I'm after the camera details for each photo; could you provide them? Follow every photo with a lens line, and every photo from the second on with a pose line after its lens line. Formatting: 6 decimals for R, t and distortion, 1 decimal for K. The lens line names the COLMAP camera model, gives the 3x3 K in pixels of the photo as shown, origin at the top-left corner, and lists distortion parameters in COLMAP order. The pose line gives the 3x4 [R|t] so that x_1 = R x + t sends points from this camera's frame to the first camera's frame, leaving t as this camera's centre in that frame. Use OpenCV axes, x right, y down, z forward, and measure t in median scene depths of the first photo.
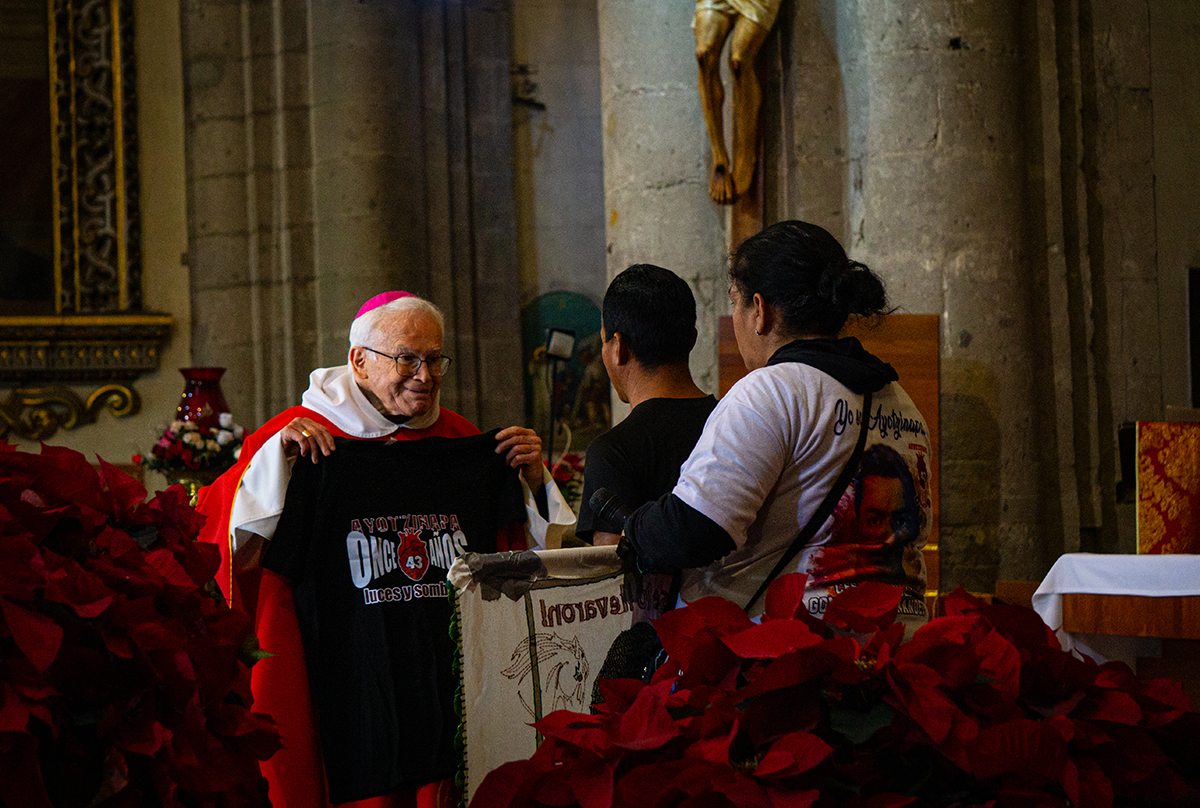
lens RADIAL K [[3059.2, 0, 600.2], [0, 3059.2, 355.9], [0, 0, 1]] dist [0.076522, 3.588536]
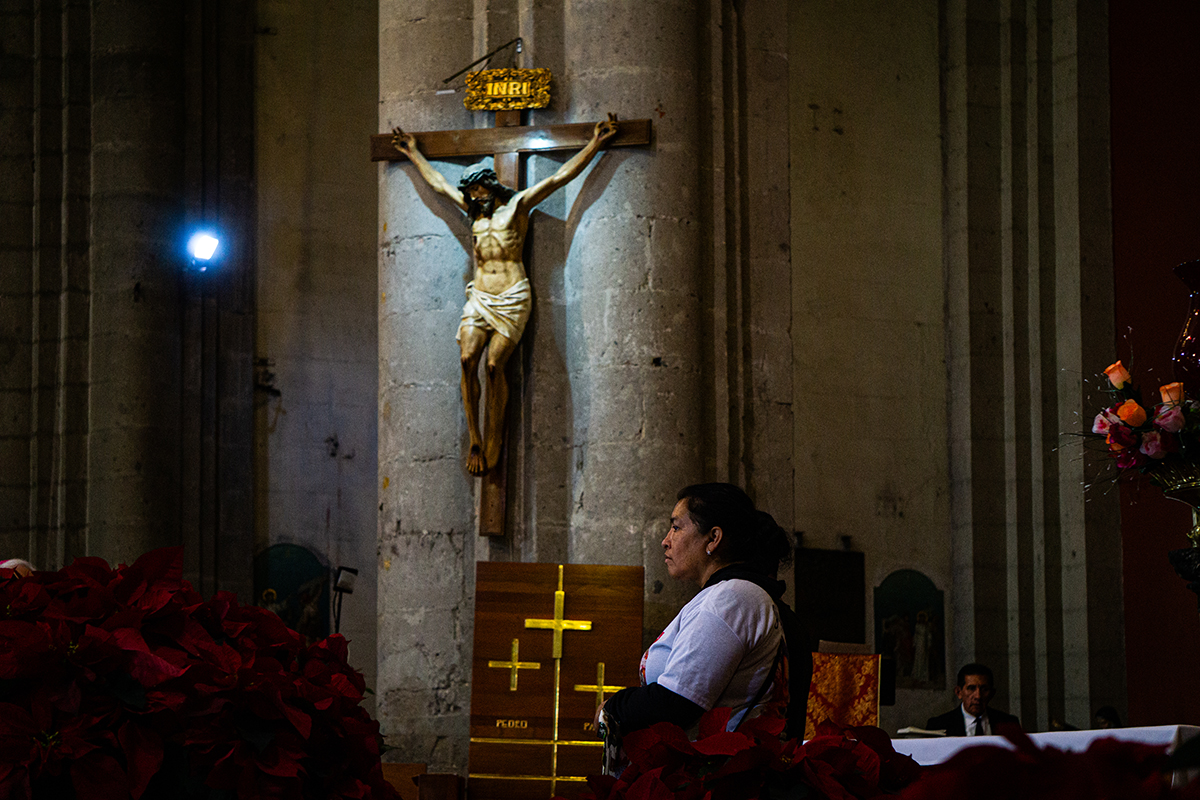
lens RADIAL K [[2817.9, 0, 600.0], [0, 2817.9, 400.0], [0, 0, 1]] dist [-0.014666, 5.522677]
pose [[0.984849, 0.047319, 0.166836, -0.106583], [-0.033445, 0.995819, -0.085010, 0.017576], [-0.170161, 0.078143, 0.982313, -0.175670]]
